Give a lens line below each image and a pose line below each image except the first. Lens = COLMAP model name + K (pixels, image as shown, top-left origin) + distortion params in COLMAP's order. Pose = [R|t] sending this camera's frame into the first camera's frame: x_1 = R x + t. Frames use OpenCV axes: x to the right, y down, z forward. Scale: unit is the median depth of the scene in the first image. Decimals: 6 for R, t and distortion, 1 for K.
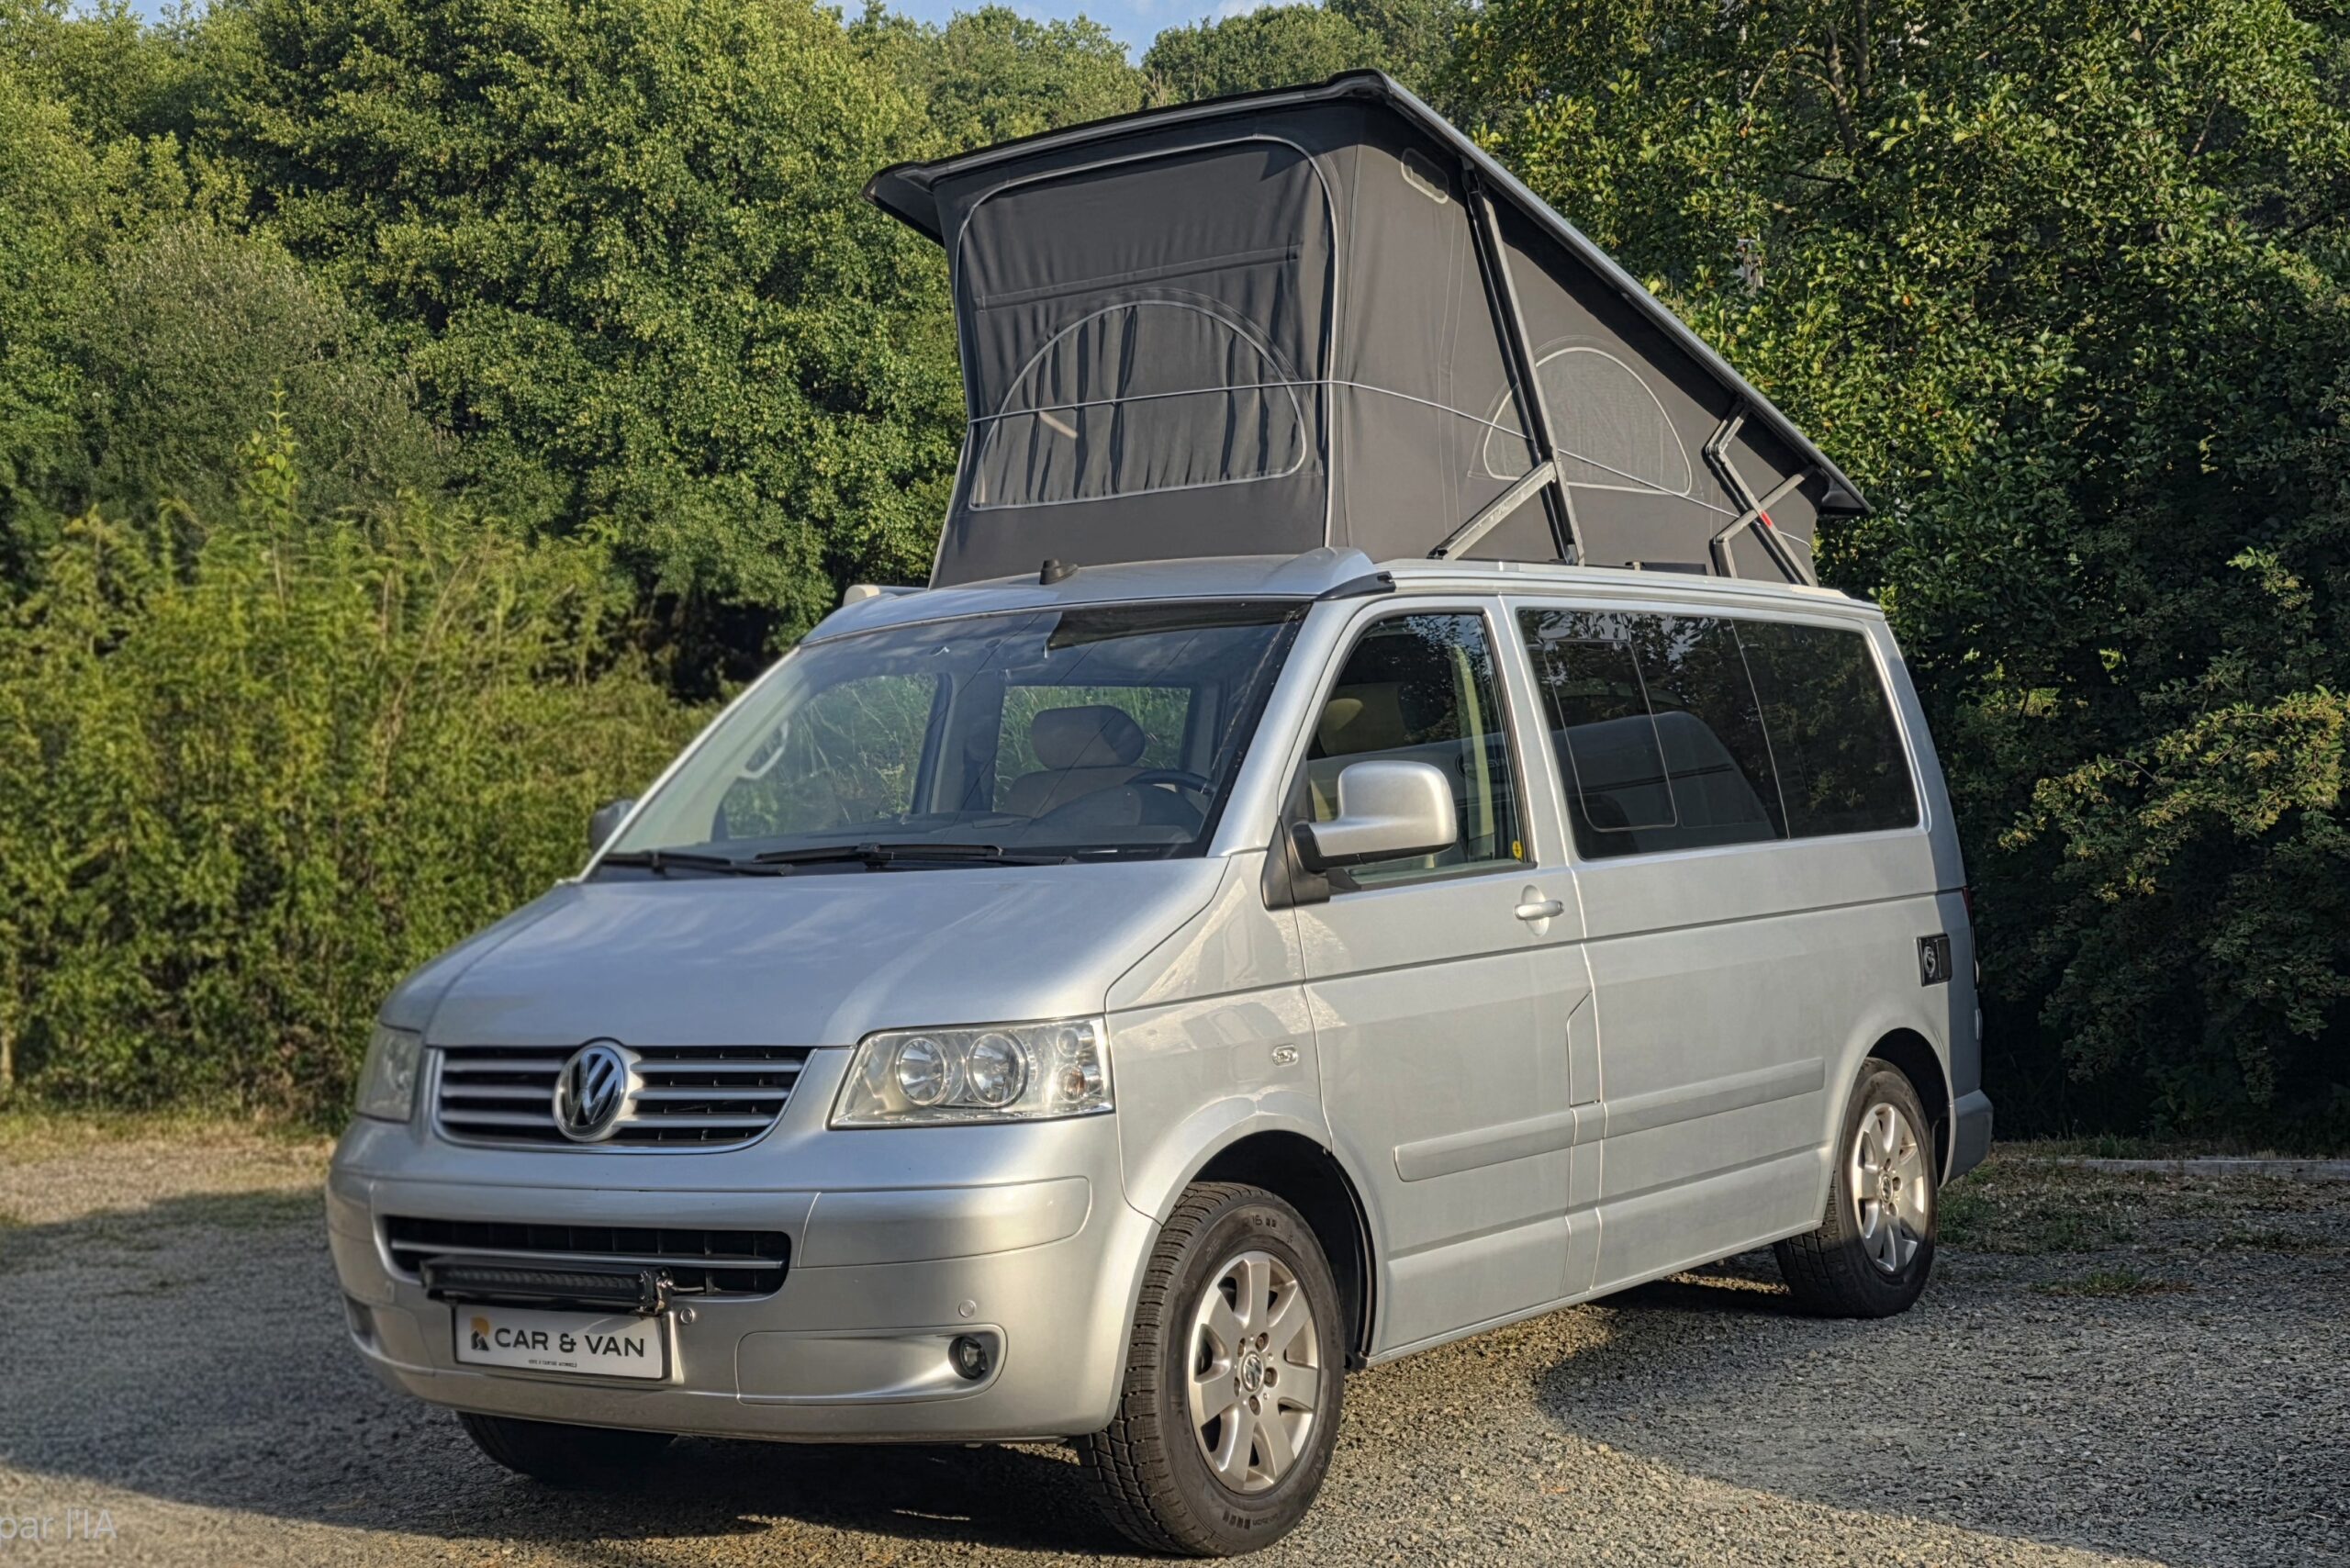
lens RADIAL K [[3253.1, 0, 1027.5], [0, 3253.1, 780.9], [0, 0, 1]] dist [0.143942, -0.073235]
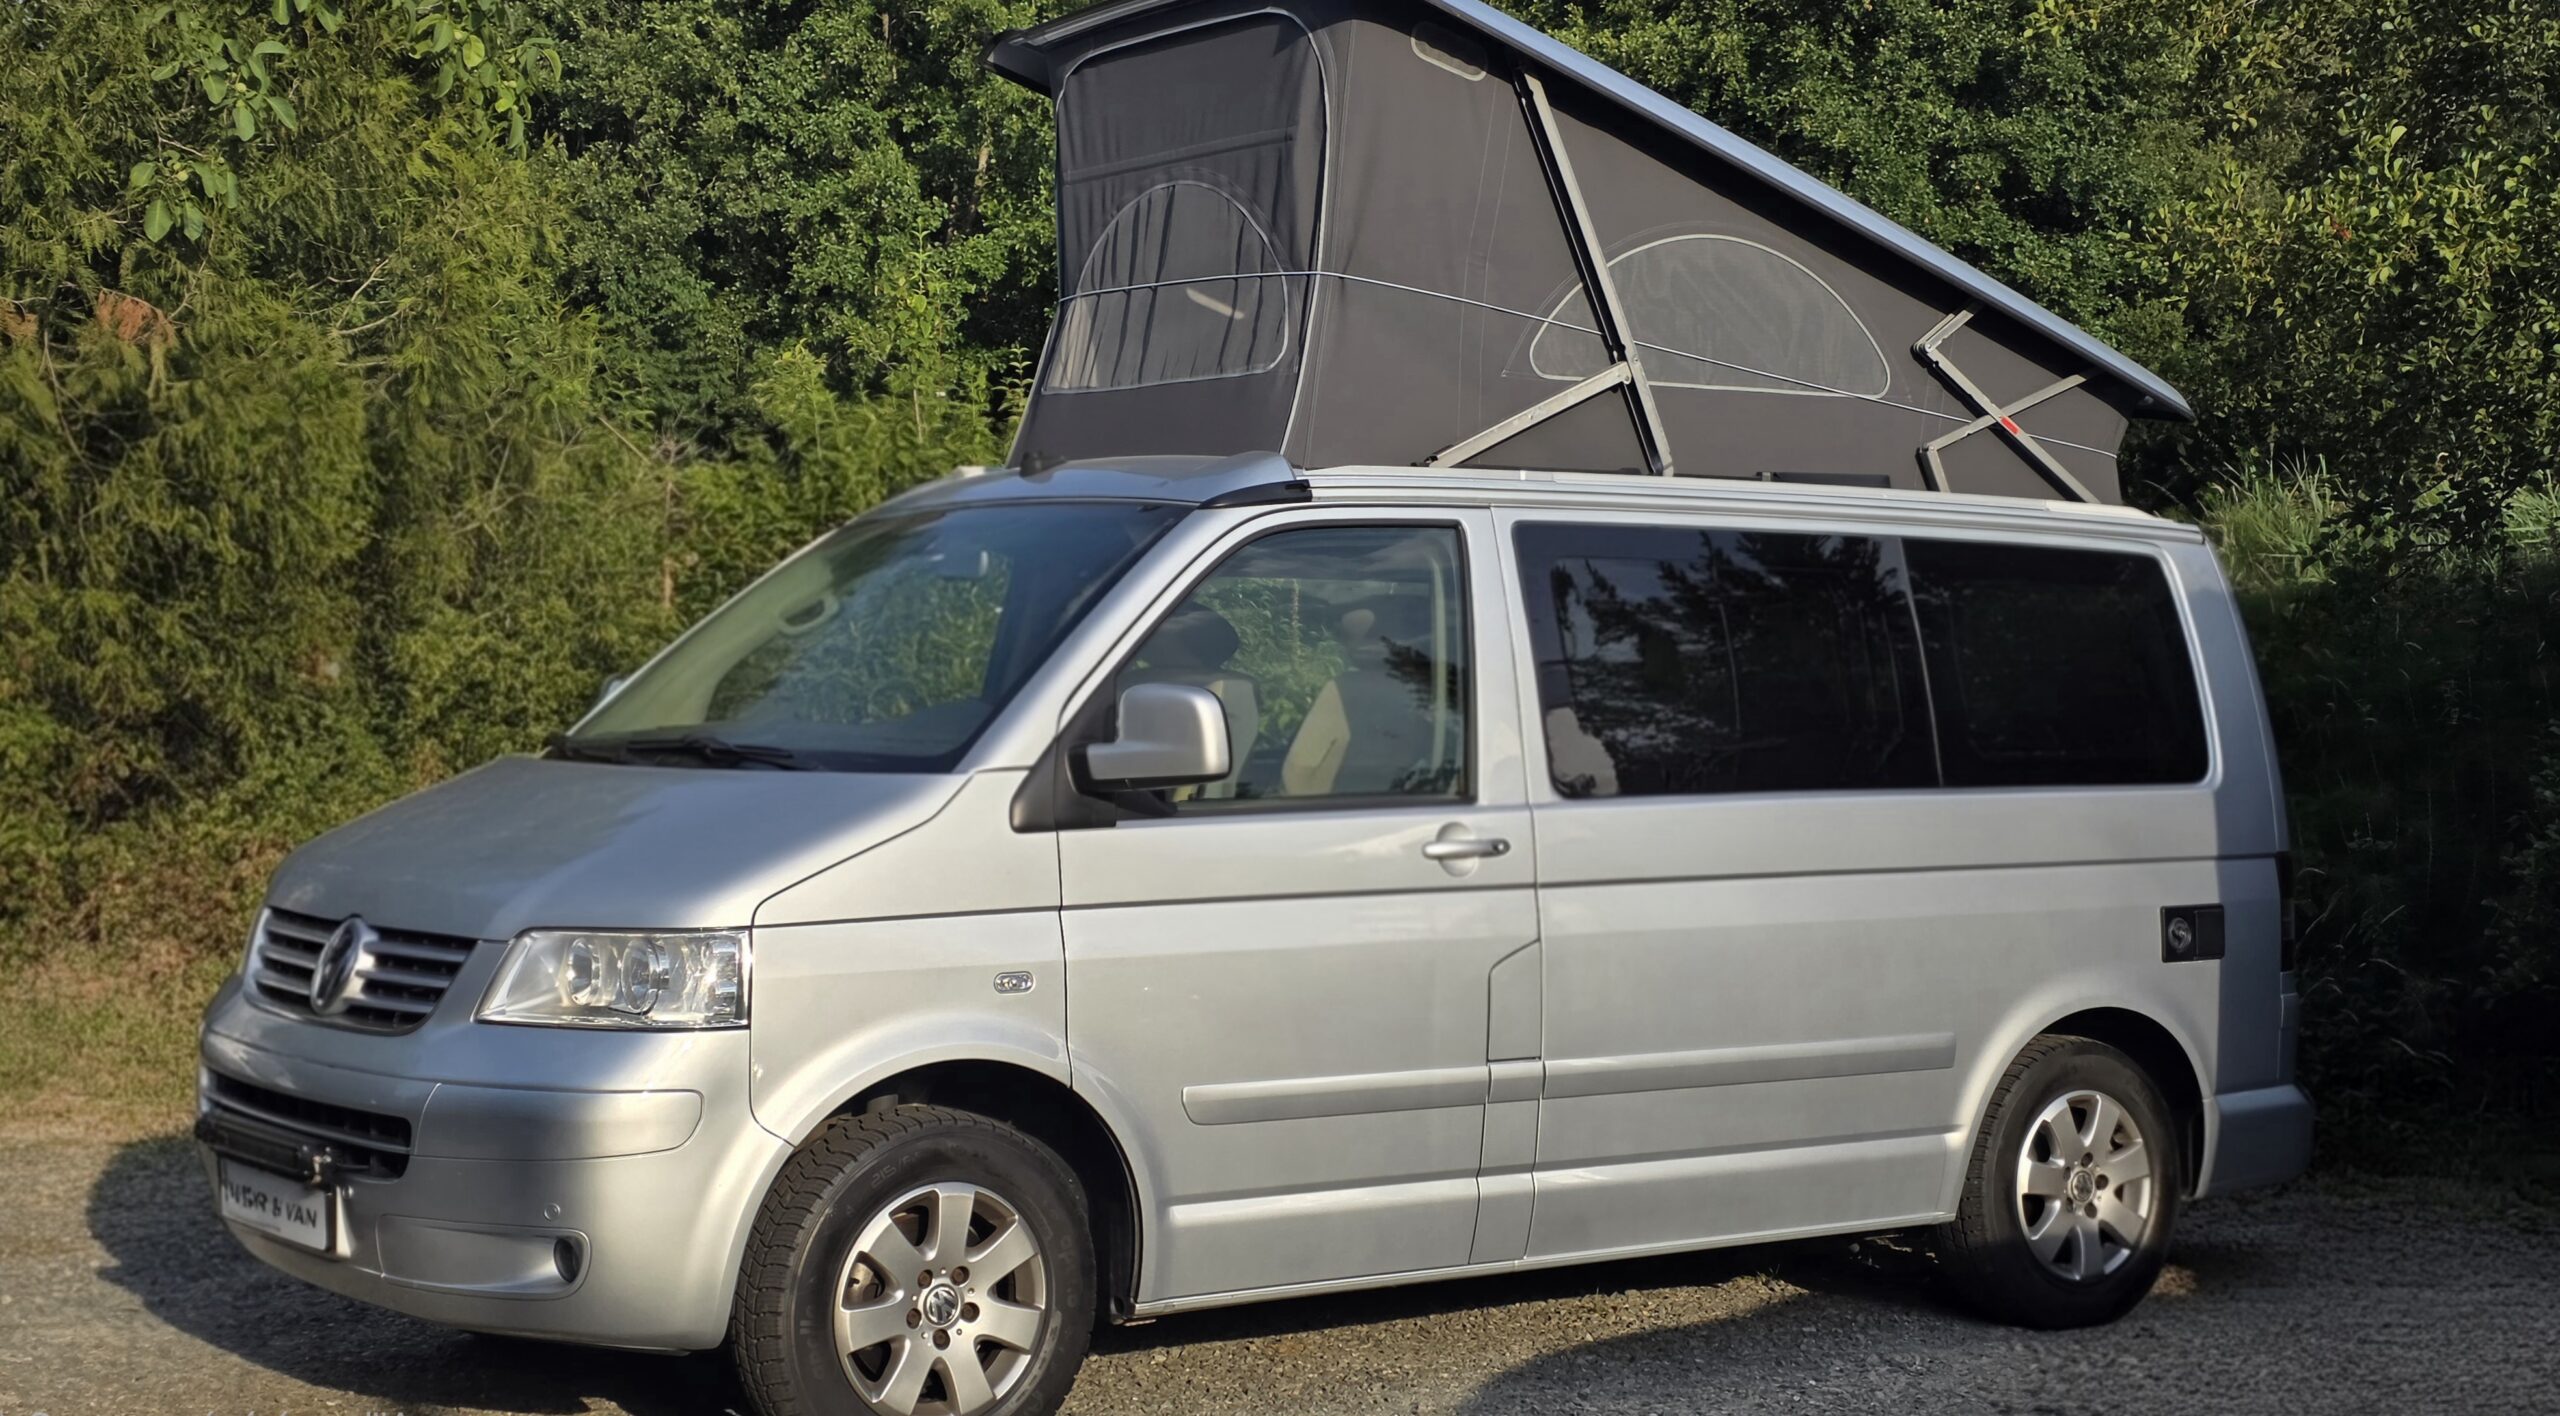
lens RADIAL K [[3512.4, 0, 1280.0], [0, 3512.4, 708.0], [0, 0, 1]] dist [0.135761, -0.541359]
pose [[0.950688, 0.057805, -0.304716, 0.384206], [-0.050070, 0.998196, 0.033145, -0.029237], [0.306082, -0.016253, 0.951867, 0.030226]]
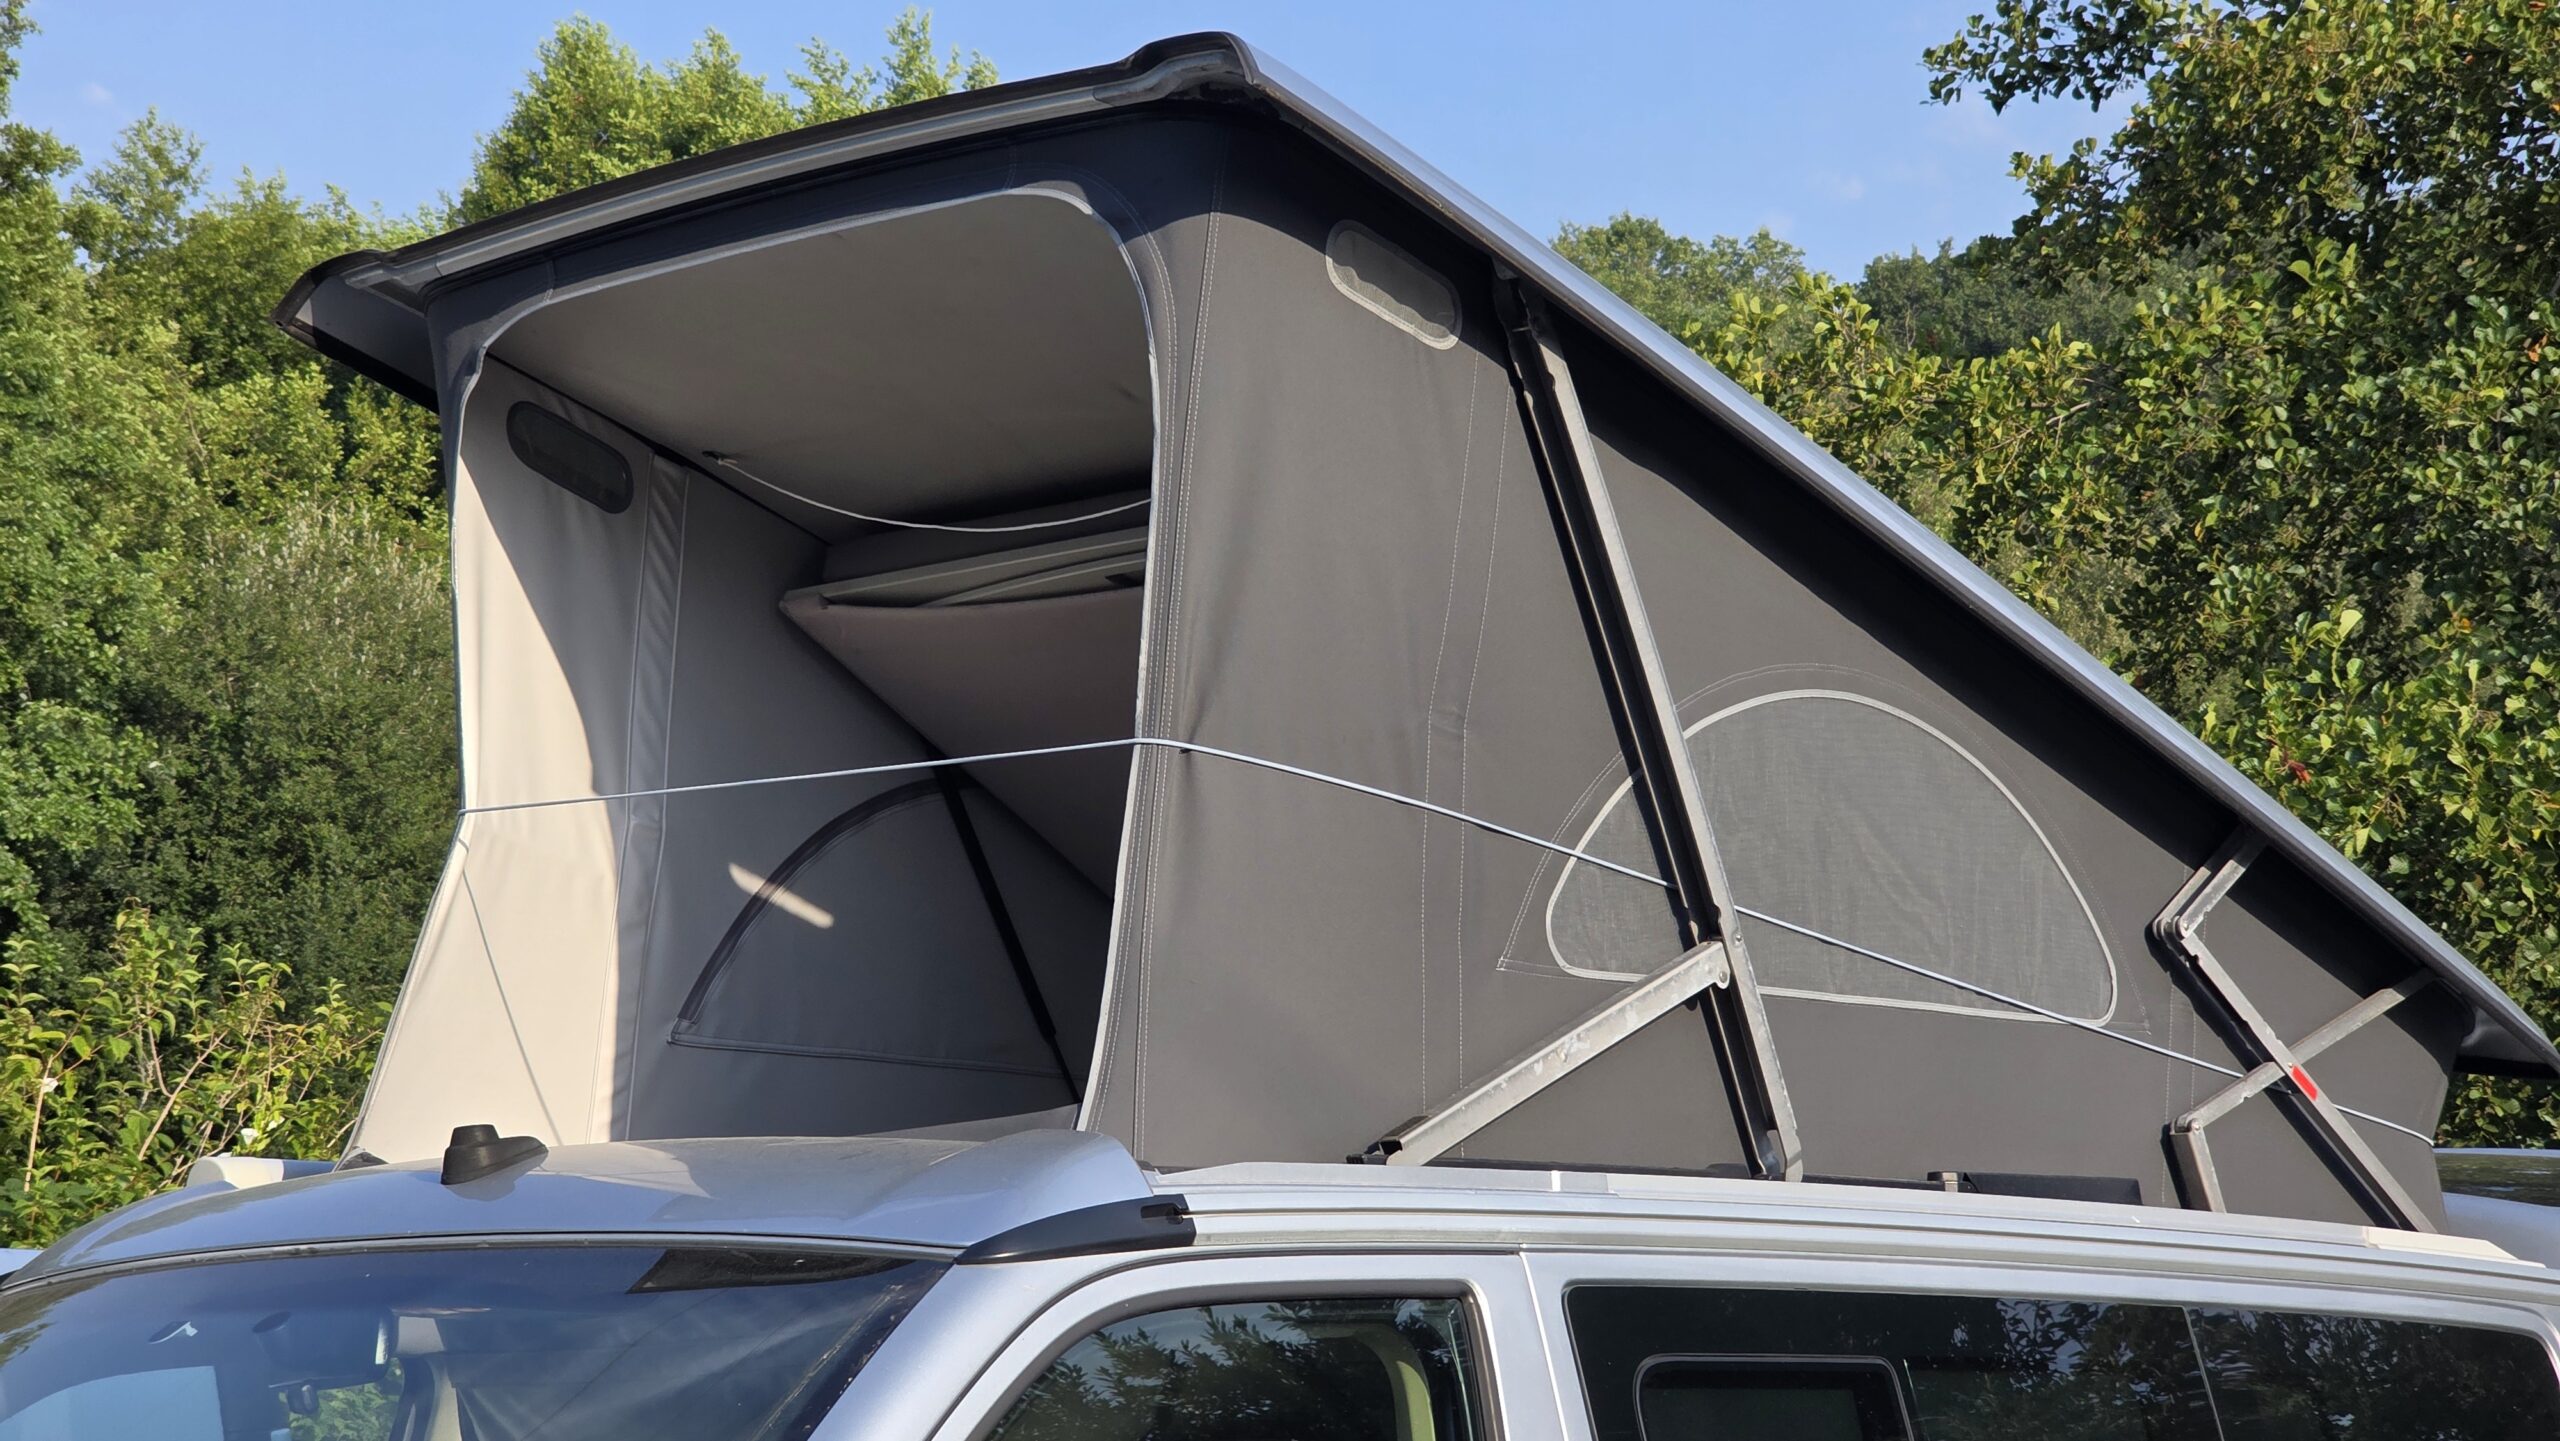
lens RADIAL K [[4884.4, 0, 1280.0], [0, 4884.4, 720.5], [0, 0, 1]] dist [0.012577, 0.149159]
pose [[0.995641, 0.030494, -0.088145, 0.162804], [-0.041863, 0.990608, -0.130167, -0.040349], [0.083348, 0.133290, 0.987566, 0.351935]]
